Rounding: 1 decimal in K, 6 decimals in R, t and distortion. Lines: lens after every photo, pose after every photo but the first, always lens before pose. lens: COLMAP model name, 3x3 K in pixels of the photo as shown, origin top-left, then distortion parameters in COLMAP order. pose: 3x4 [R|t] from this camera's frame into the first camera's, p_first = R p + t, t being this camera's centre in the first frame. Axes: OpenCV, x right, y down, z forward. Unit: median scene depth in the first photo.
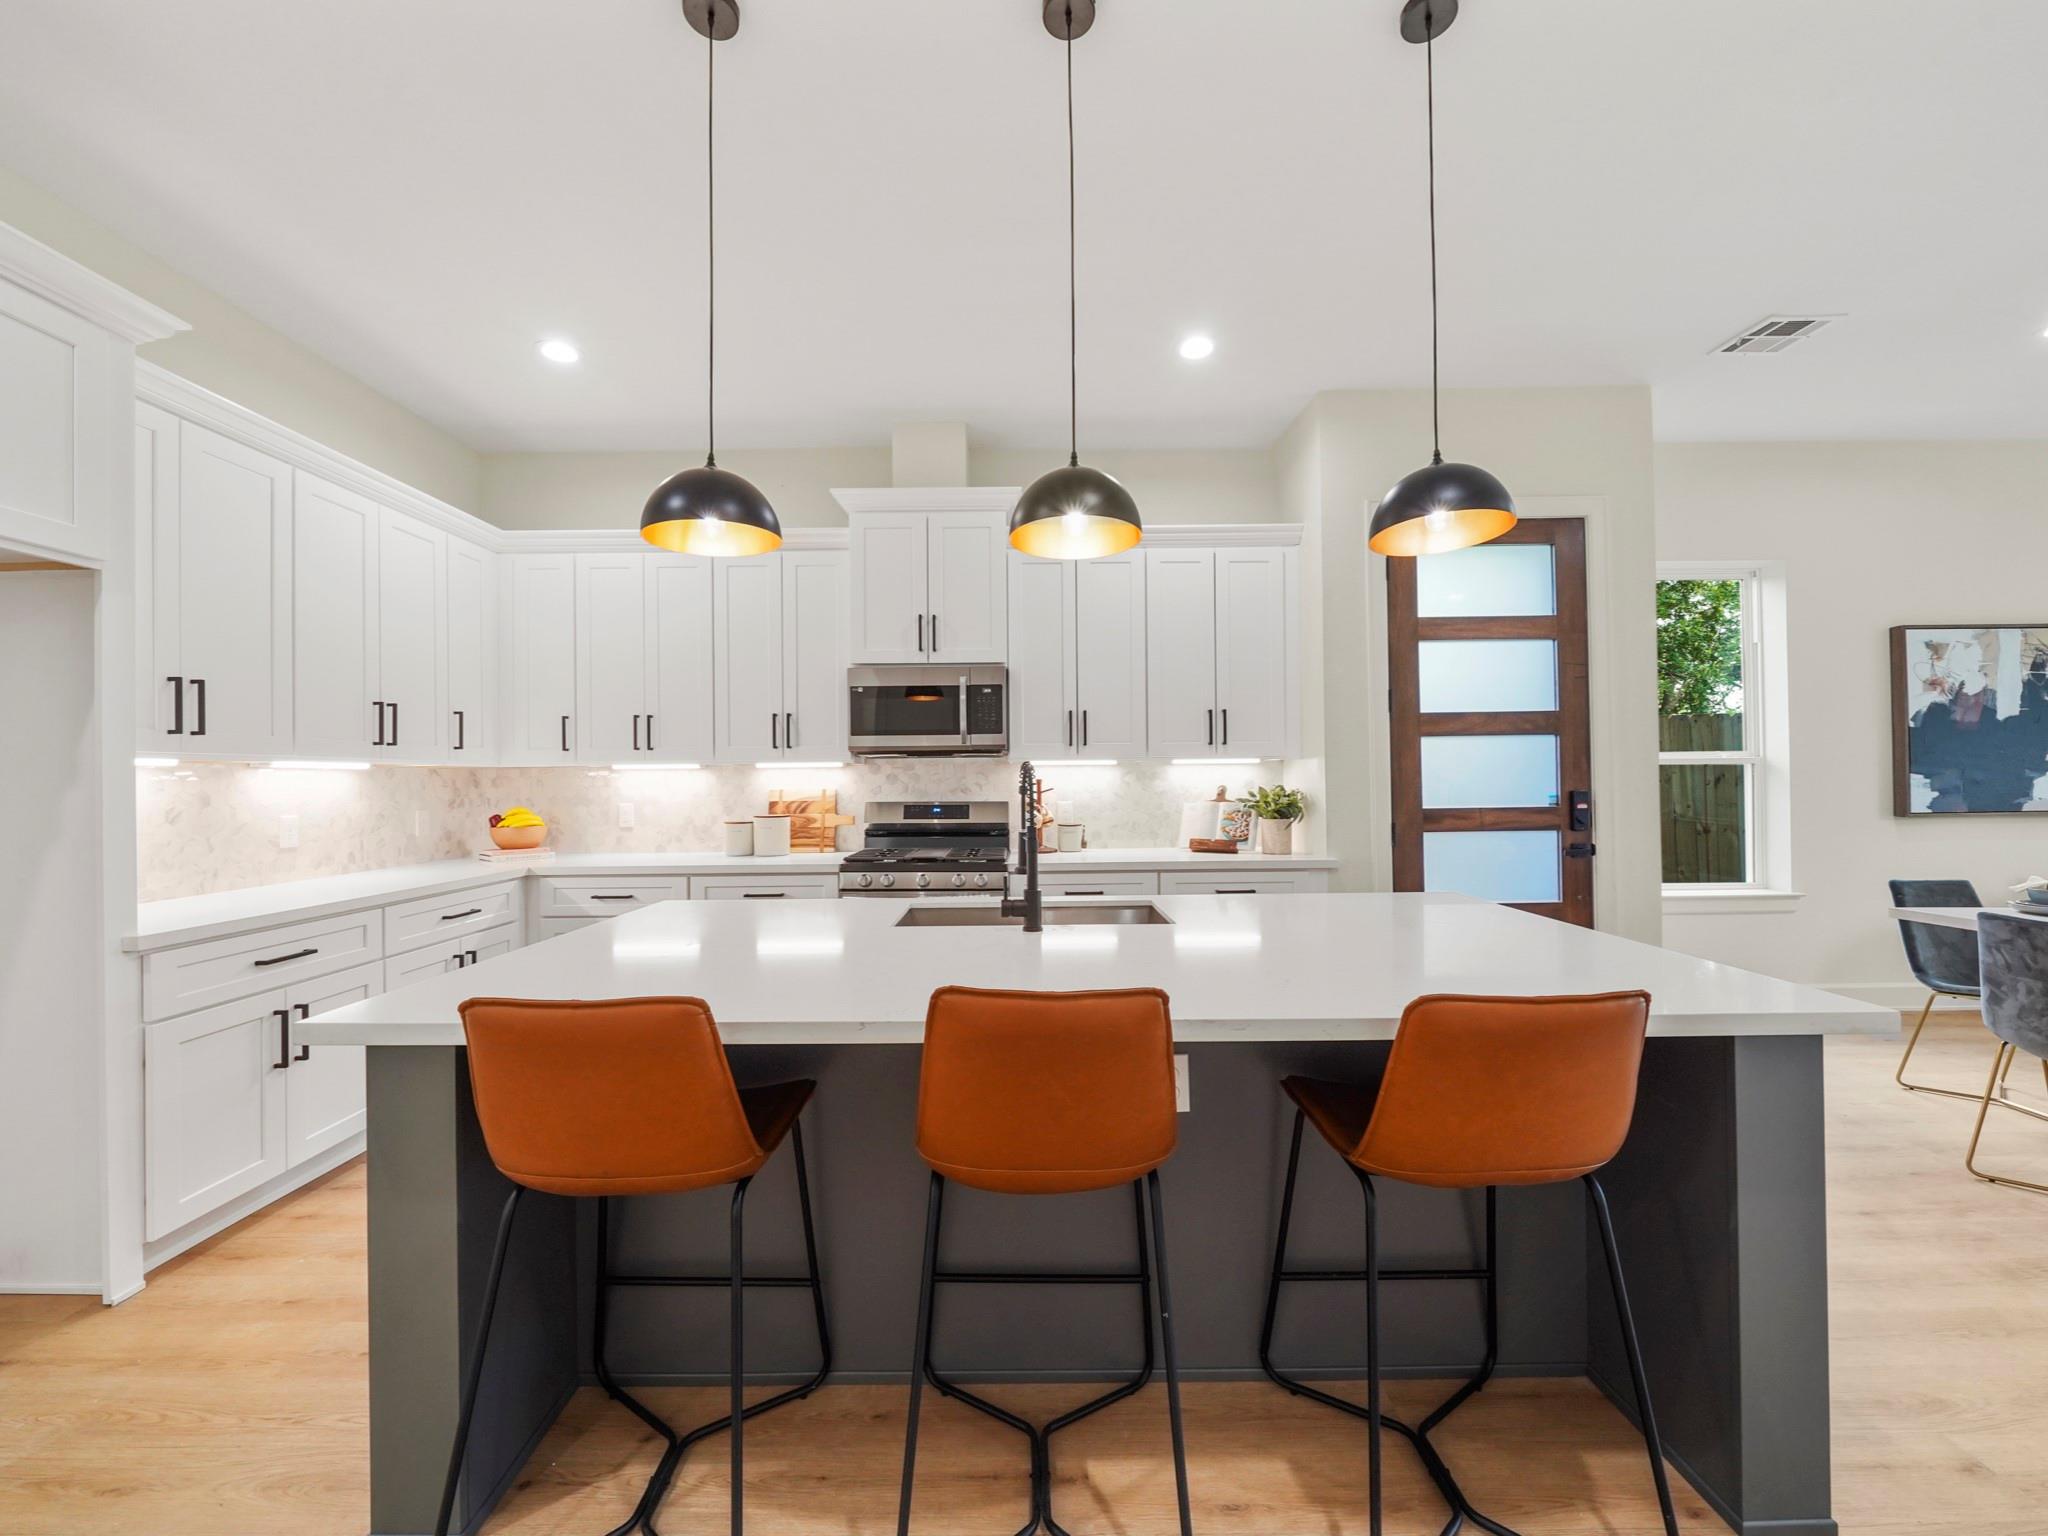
lens RADIAL K [[801.5, 0, 1028.1], [0, 801.5, 770.2], [0, 0, 1]] dist [-0.001808, -0.000272]
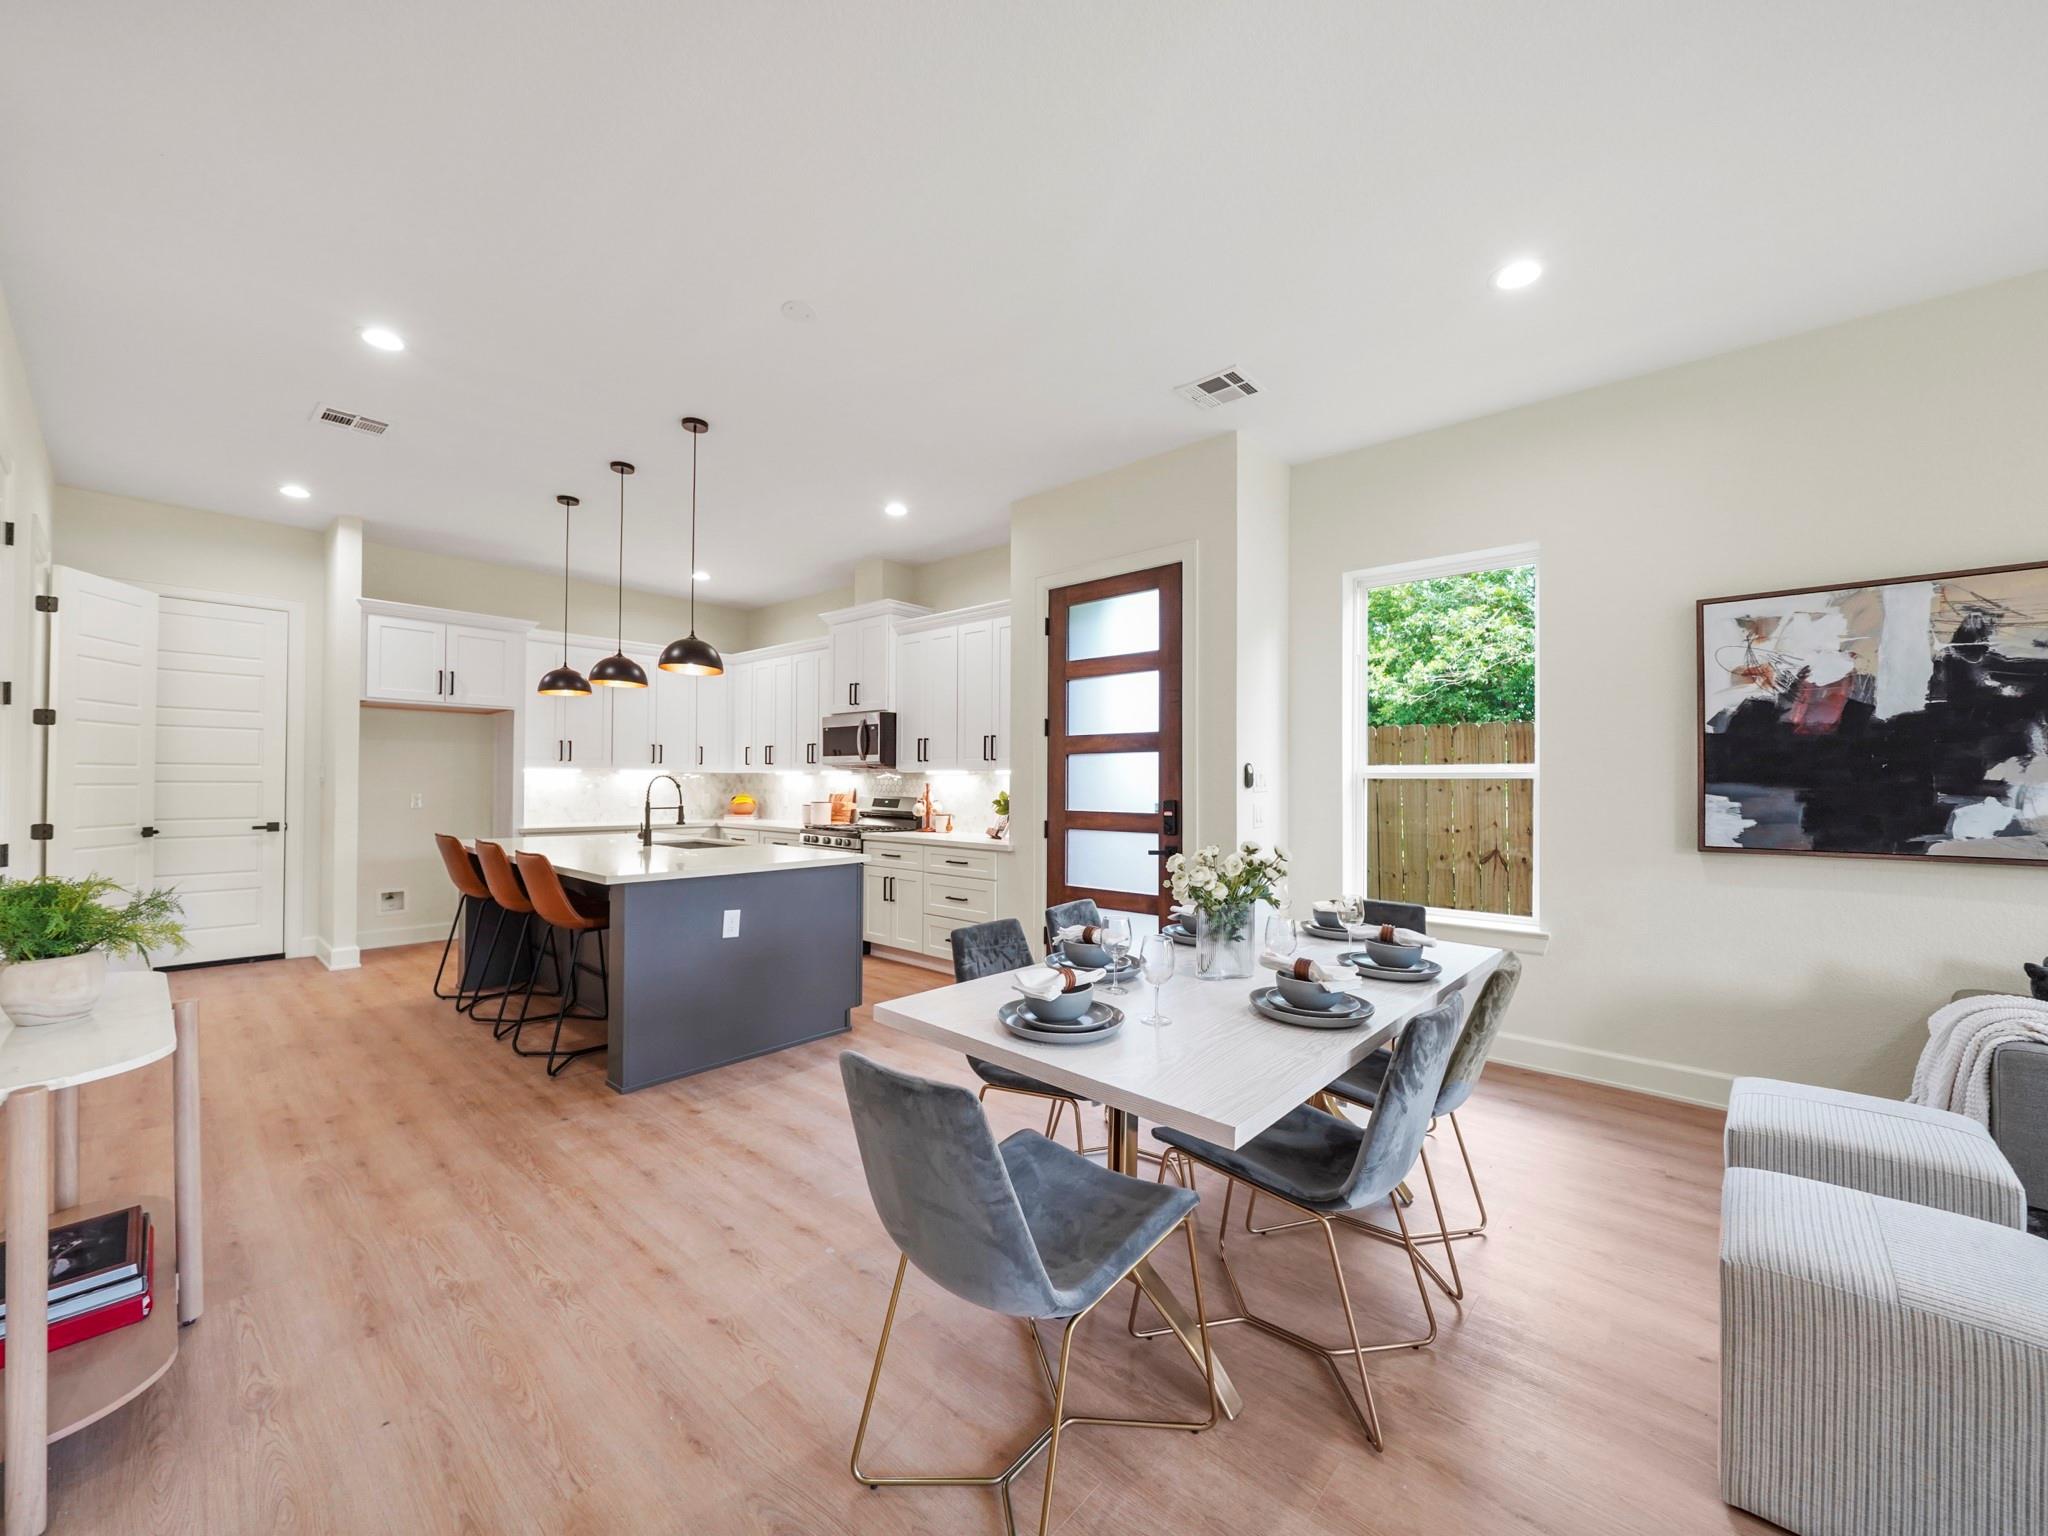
lens RADIAL K [[794.7, 0, 1022.1], [0, 794.7, 773.8], [0, 0, 1]] dist [-0.003394, -0.000465]
pose [[0.743735, 0.007824, -0.668428, 1.144783], [-0.006996, 0.999968, 0.003921, -0.013907], [0.668438, 0.001760, 0.743766, 0.002261]]
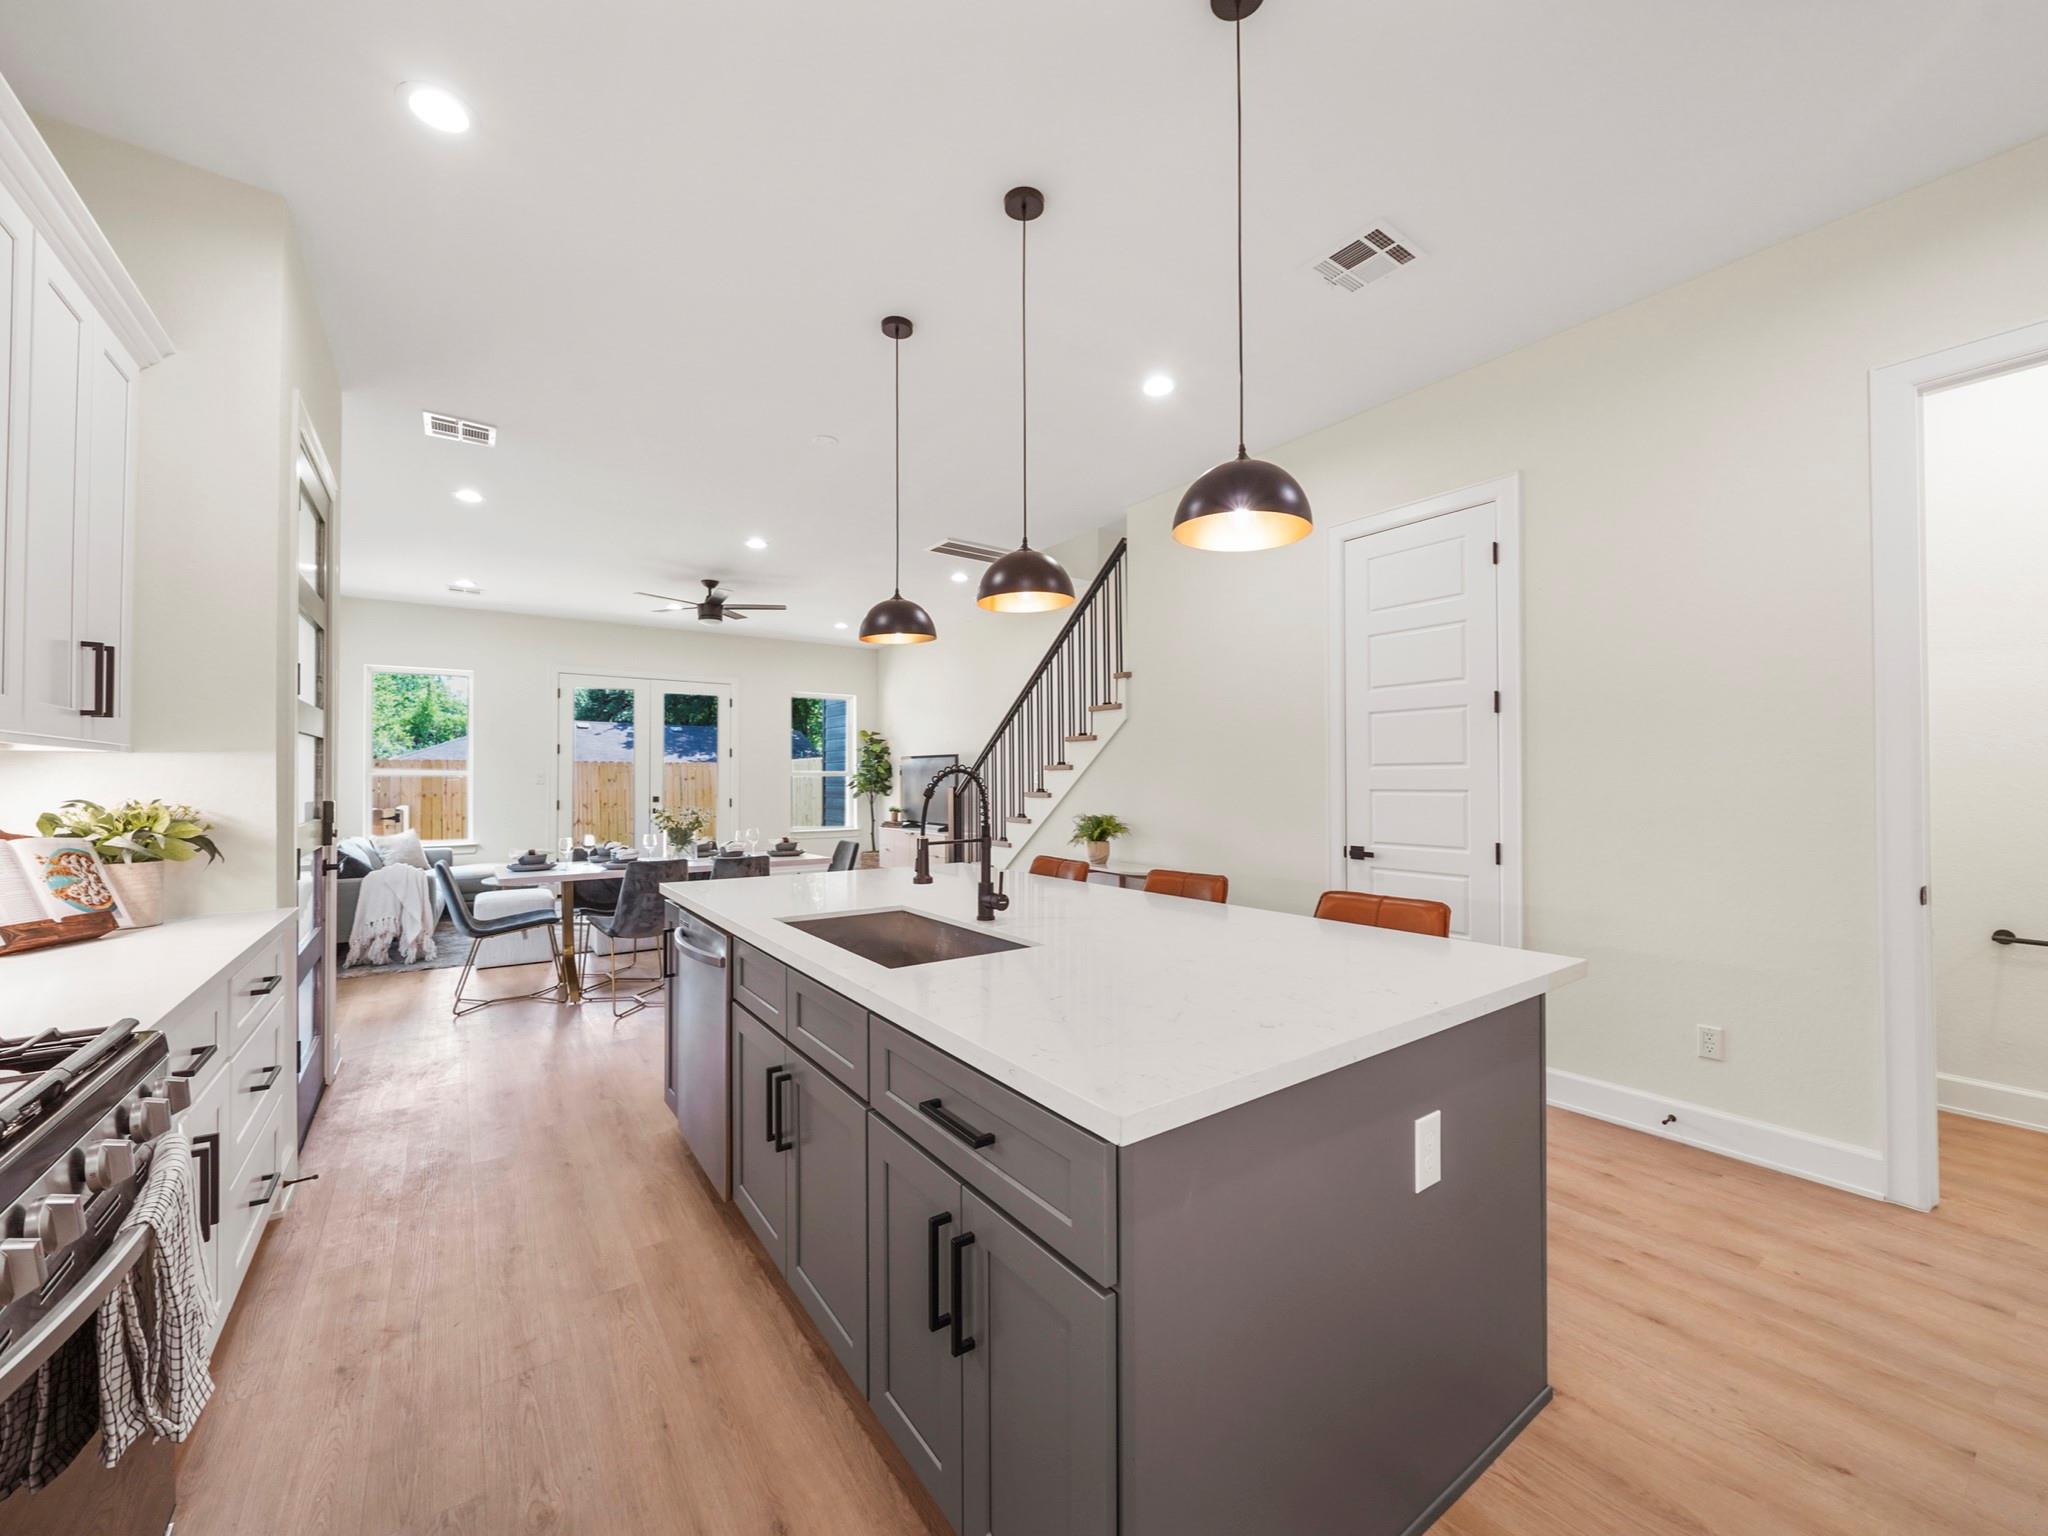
lens RADIAL K [[801.5, 0, 1028.1], [0, 801.5, 770.2], [0, 0, 1]] dist [-0.001808, -0.000272]
pose [[-0.584971, 0.020880, 0.810785, -0.449091], [0.000542, 0.999678, -0.025353, 0.011006], [-0.811054, -0.014391, -0.584794, 0.784594]]
